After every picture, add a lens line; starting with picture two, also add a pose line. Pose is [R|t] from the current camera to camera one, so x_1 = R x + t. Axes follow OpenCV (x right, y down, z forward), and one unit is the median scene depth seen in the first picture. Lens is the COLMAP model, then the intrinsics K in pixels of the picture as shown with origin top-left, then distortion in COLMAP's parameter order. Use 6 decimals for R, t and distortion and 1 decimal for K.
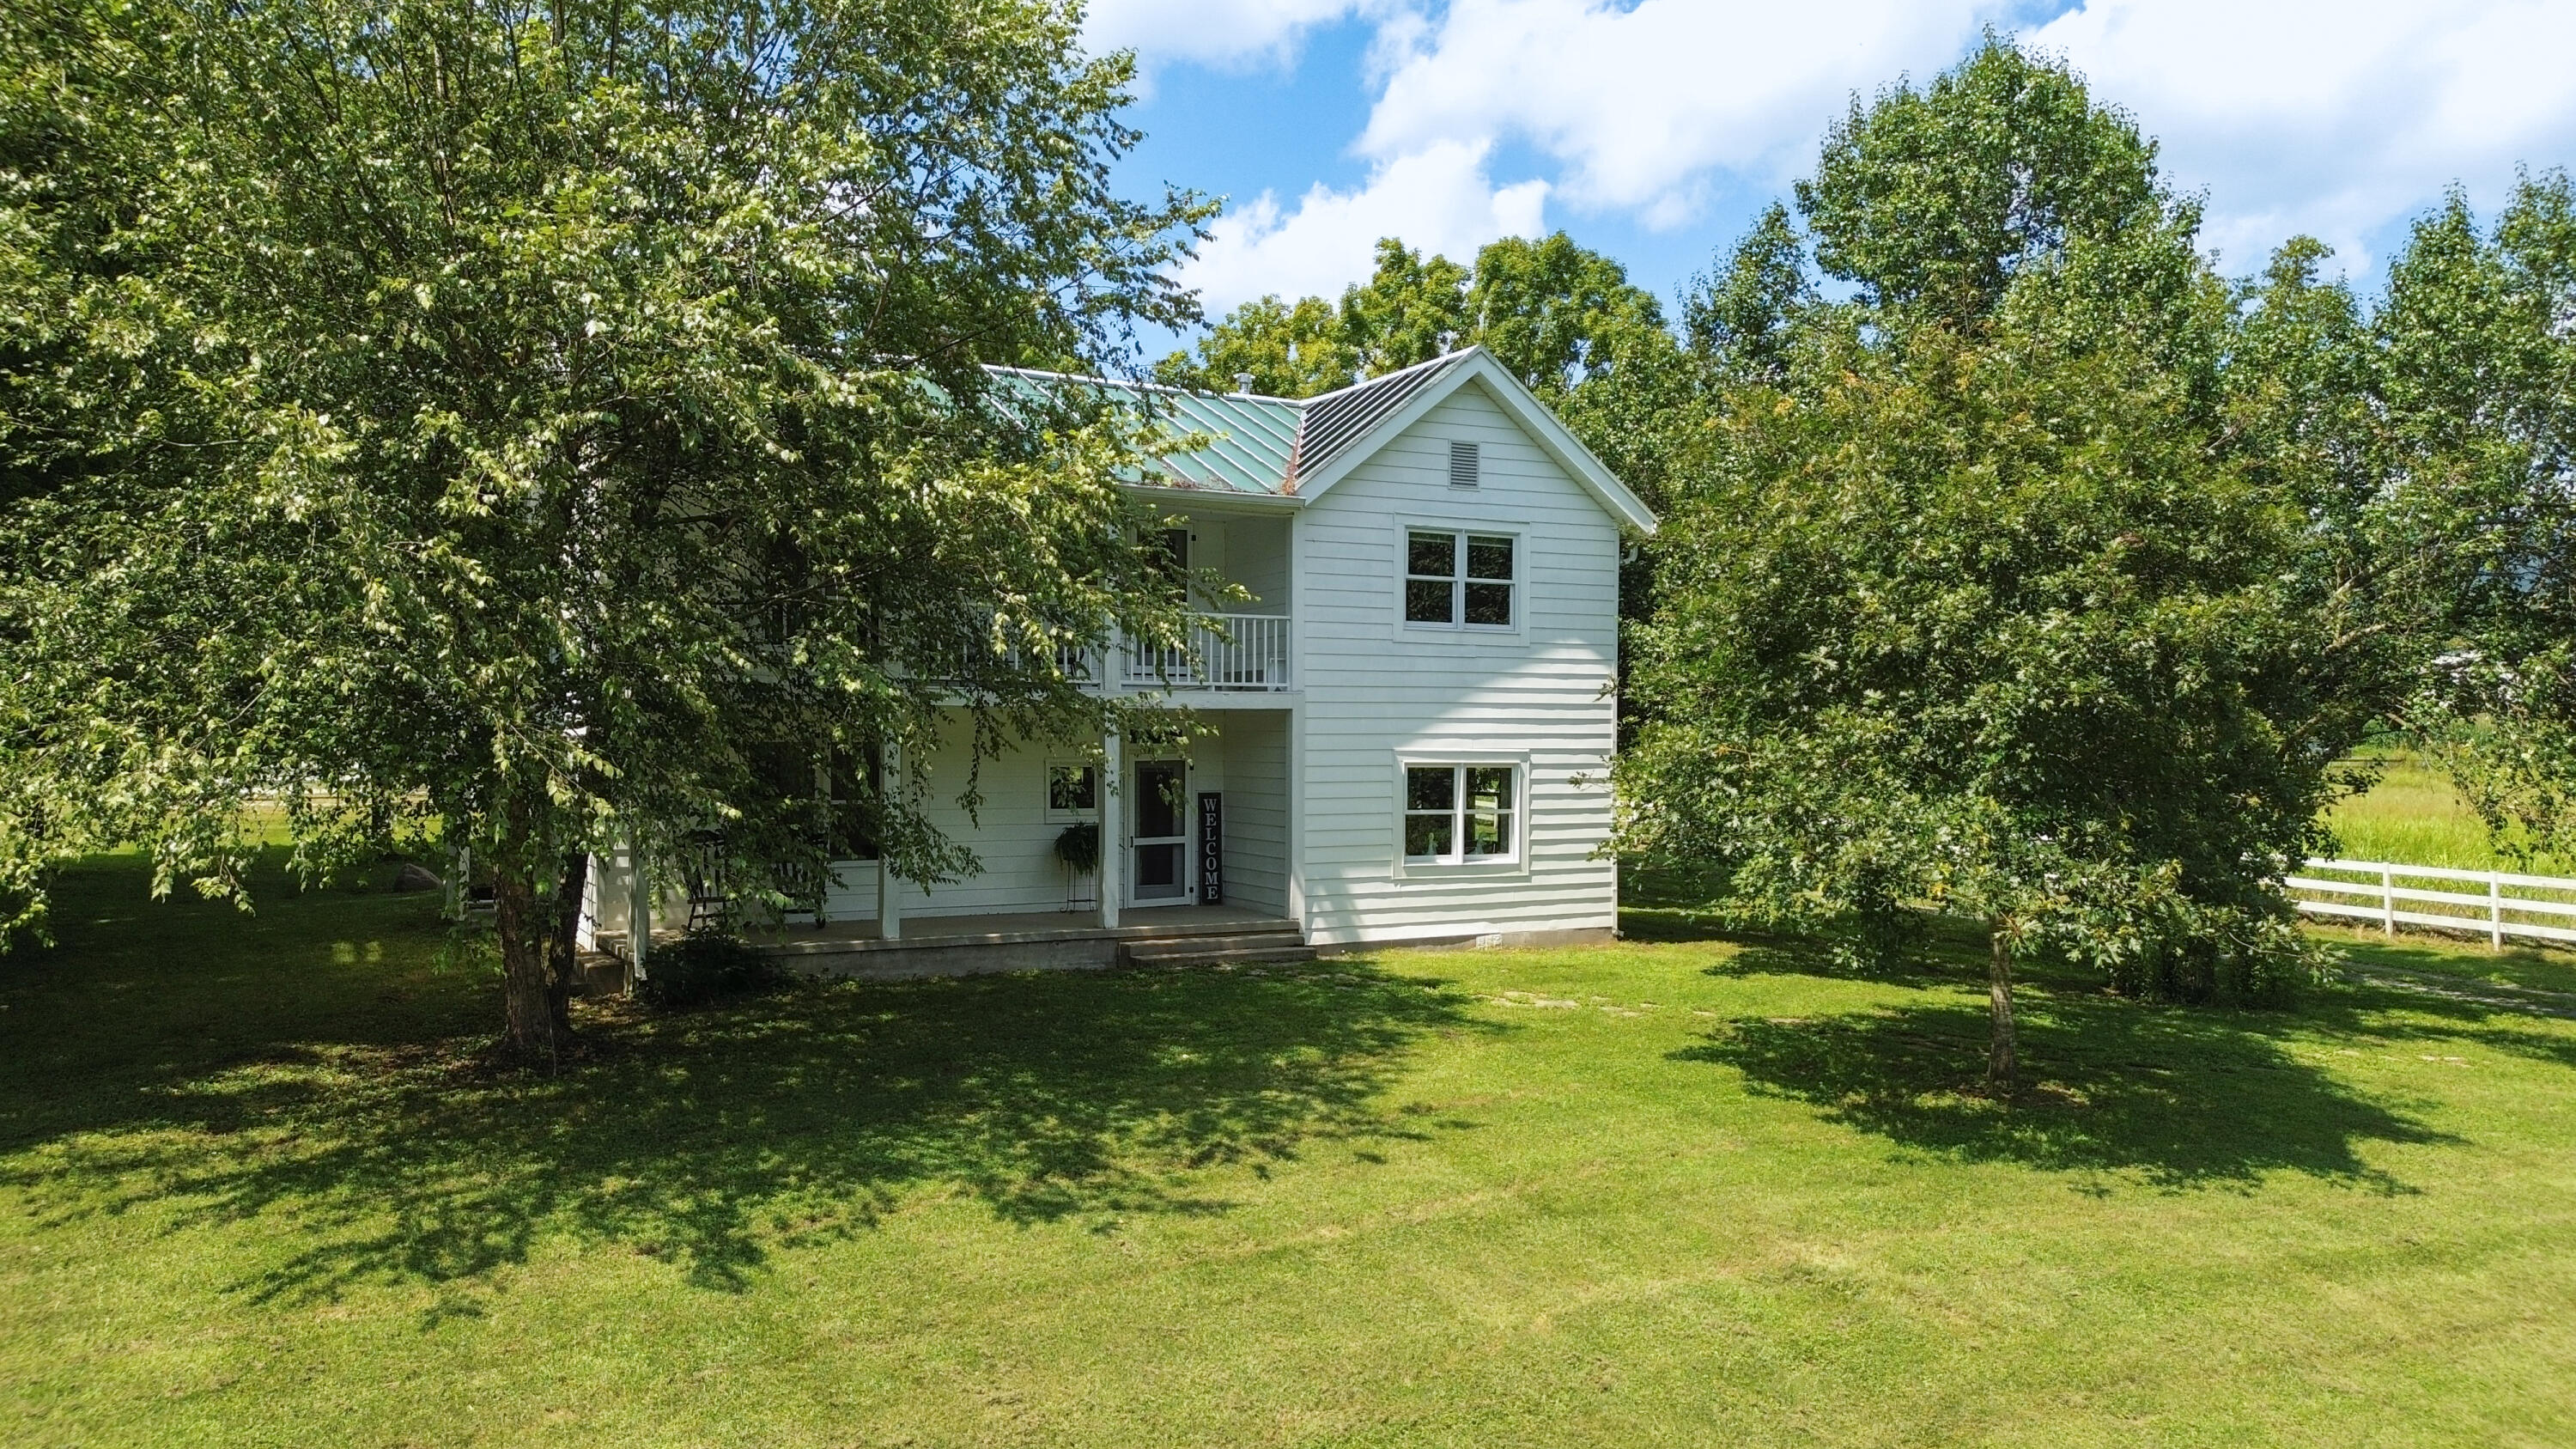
lens RADIAL K [[1837.6, 0, 1287.5], [0, 1837.6, 724.6], [0, 0, 1]] dist [0.069664, -0.066603]
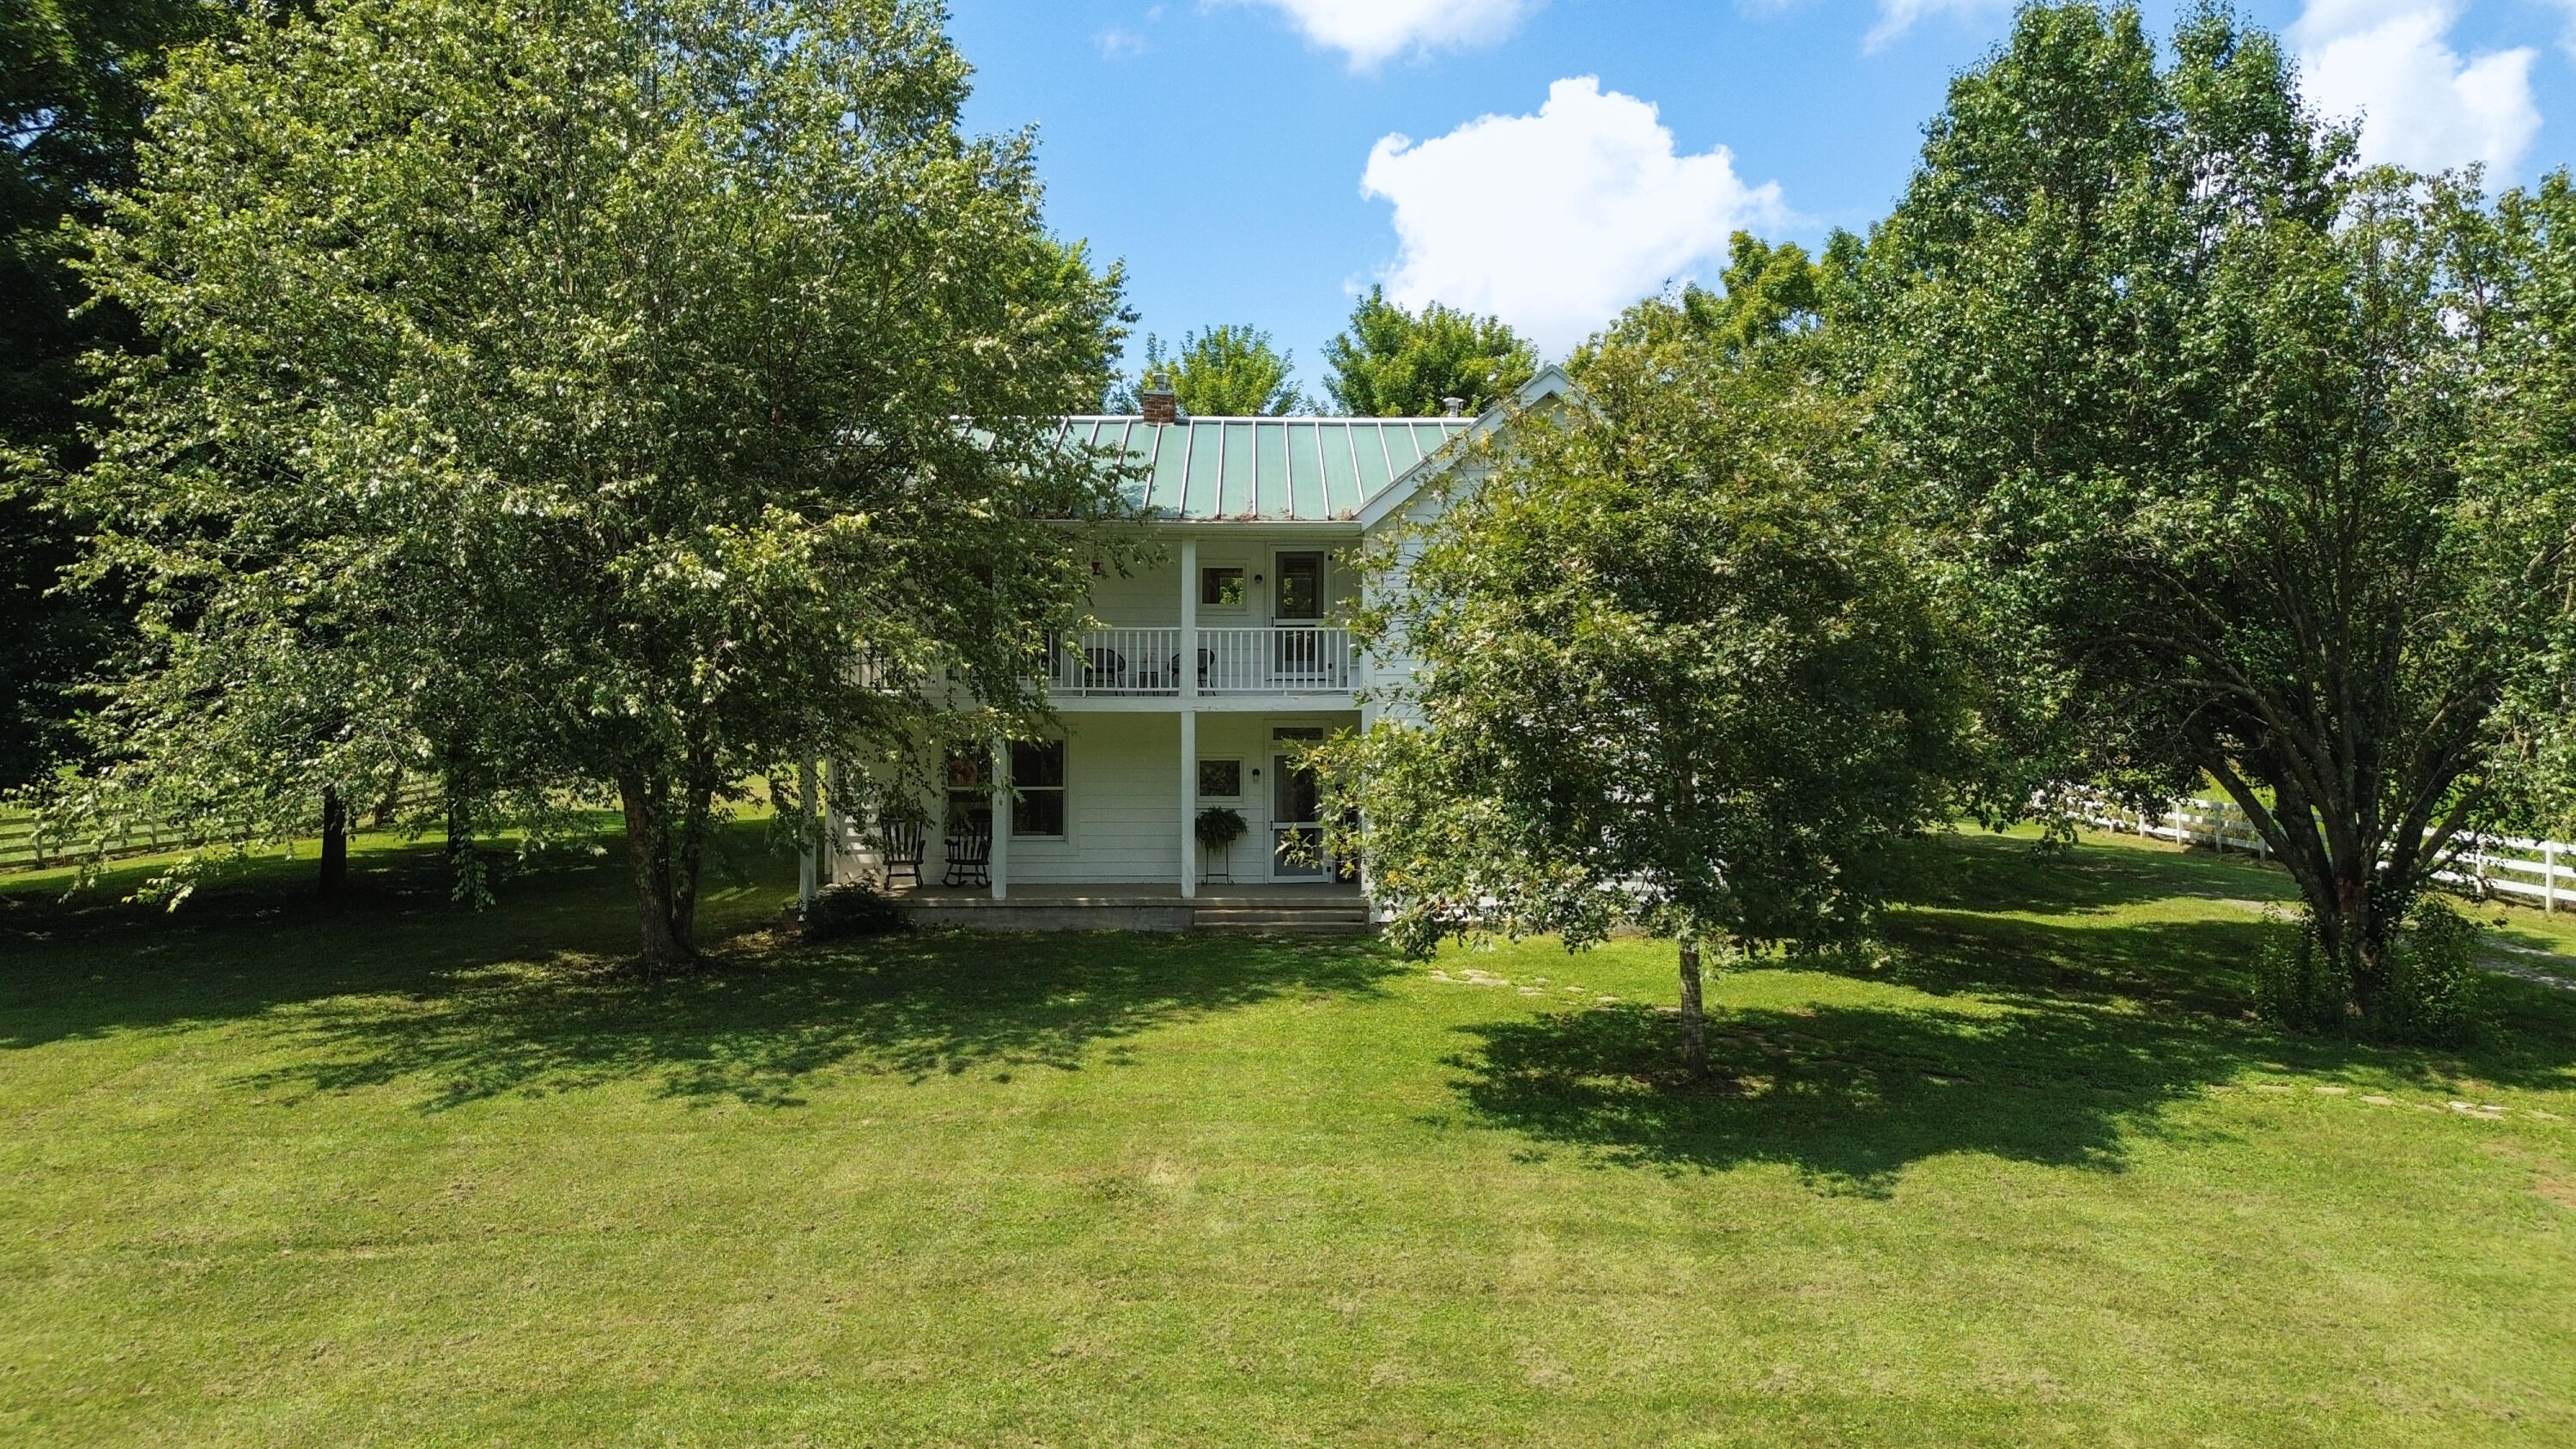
lens RADIAL K [[1837.6, 0, 1286.4], [0, 1837.6, 713.9], [0, 0, 1]] dist [0.069664, -0.066603]
pose [[0.891844, -0.005856, -0.452306, 0.463878], [0.008539, 0.999956, 0.003890, -0.010888], [0.452263, -0.007331, 0.891854, -0.020705]]
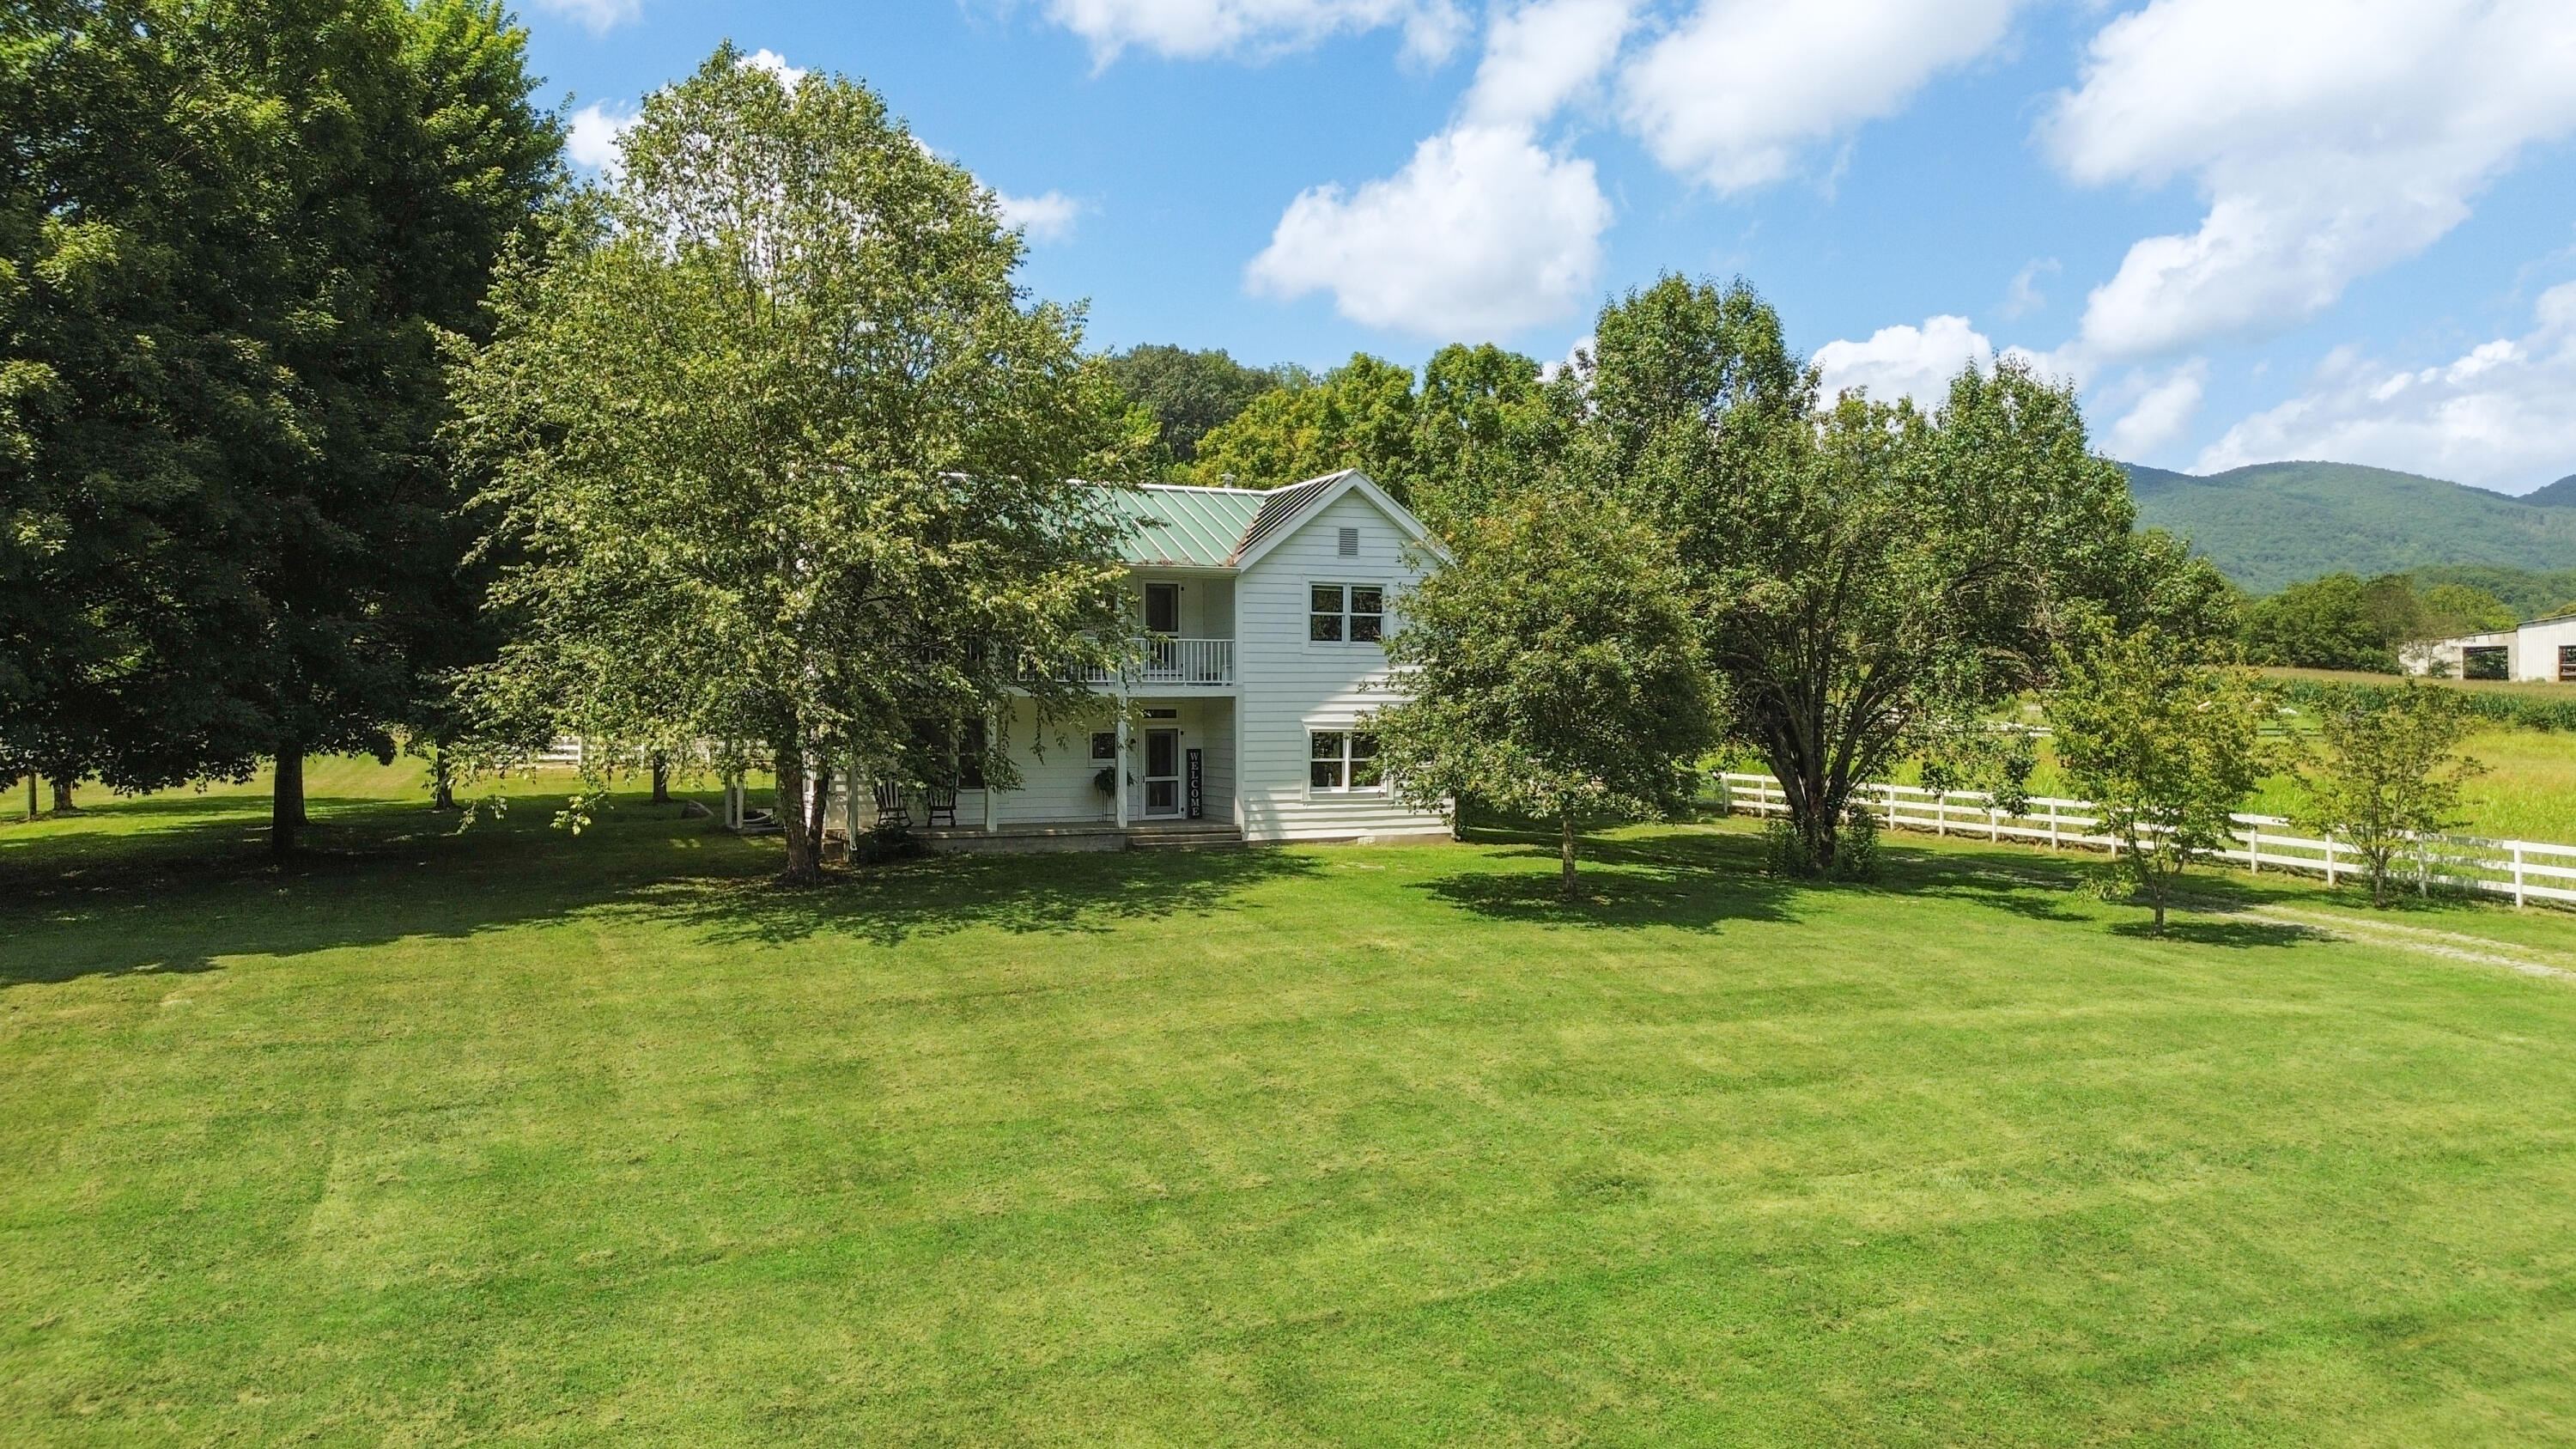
lens RADIAL K [[1837.6, 0, 1295.0], [0, 1837.6, 729.7], [0, 0, 1]] dist [0.069664, -0.066603]
pose [[0.996891, -0.005221, -0.078621, 0.182247], [0.006415, 0.999868, 0.014951, -0.003004], [0.078532, -0.015409, 0.996792, -0.620233]]
